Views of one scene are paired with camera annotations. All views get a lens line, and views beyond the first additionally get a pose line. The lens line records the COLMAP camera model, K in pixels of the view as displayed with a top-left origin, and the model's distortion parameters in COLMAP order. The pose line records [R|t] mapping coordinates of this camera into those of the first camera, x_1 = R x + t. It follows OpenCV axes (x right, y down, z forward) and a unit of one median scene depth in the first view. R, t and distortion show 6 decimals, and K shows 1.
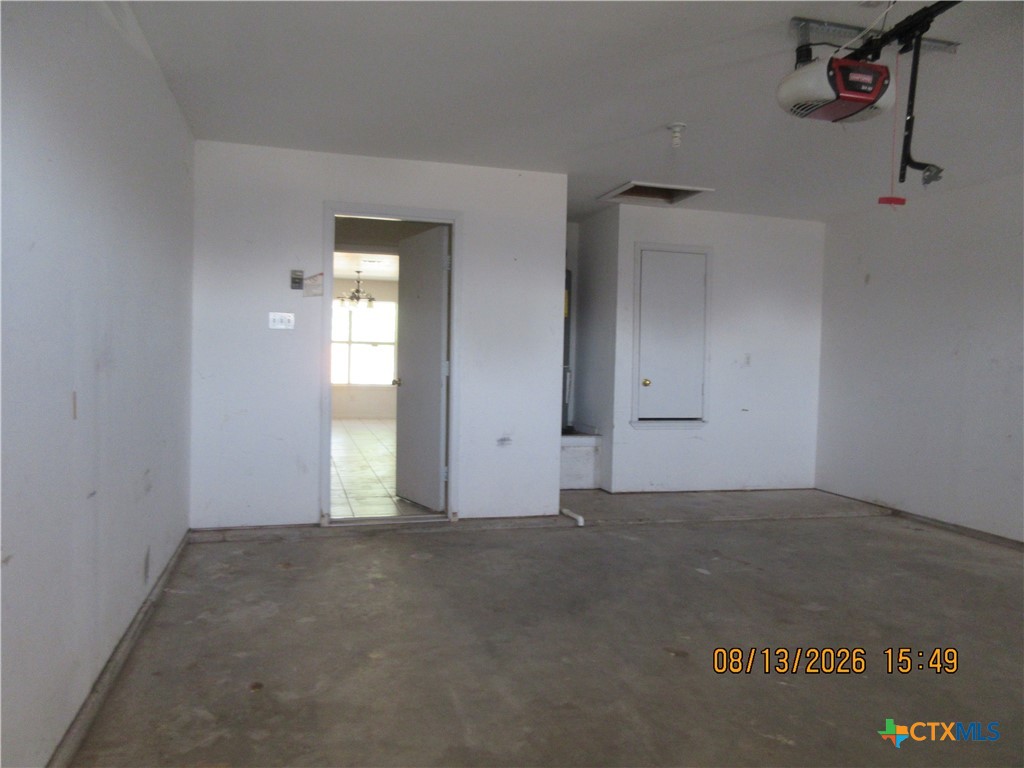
lens RADIAL K [[757.1, 0, 511.0], [0, 757.1, 377.3], [0, 0, 1]] dist [-0.005396, 0.001820]
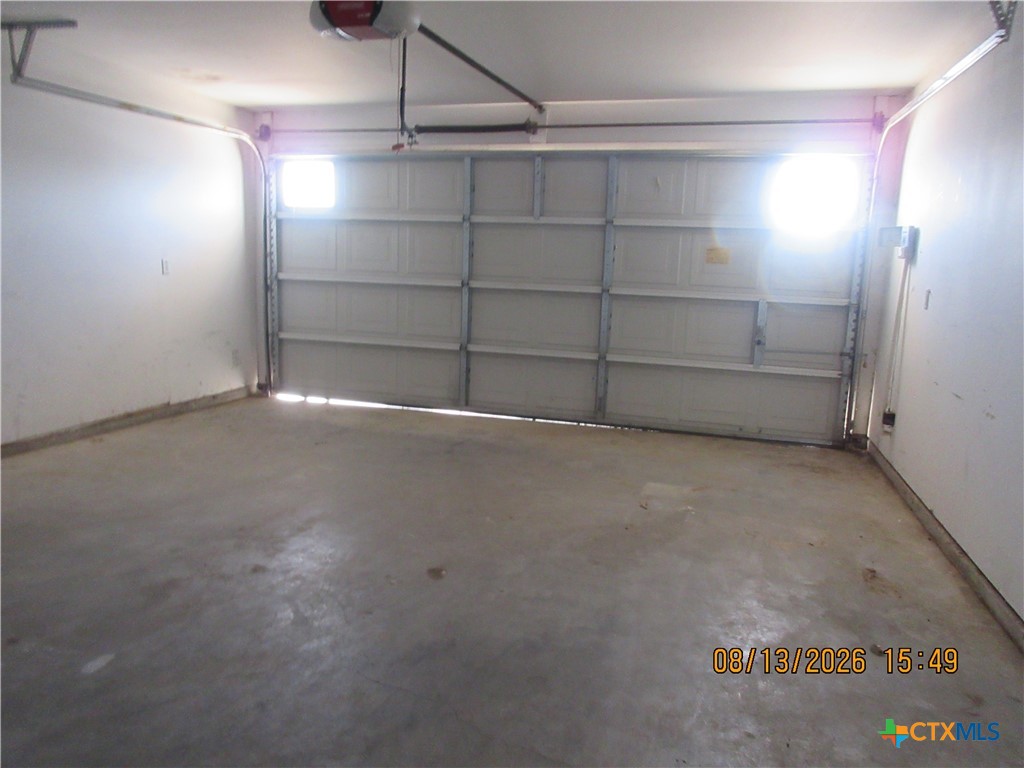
lens RADIAL K [[757.1, 0, 511.0], [0, 757.1, 377.3], [0, 0, 1]] dist [-0.005396, 0.001820]
pose [[-0.851725, -0.131653, 0.507180, -0.397638], [-0.036969, 0.980608, 0.192460, -0.100020], [-0.522683, 0.145173, -0.840076, 2.076702]]
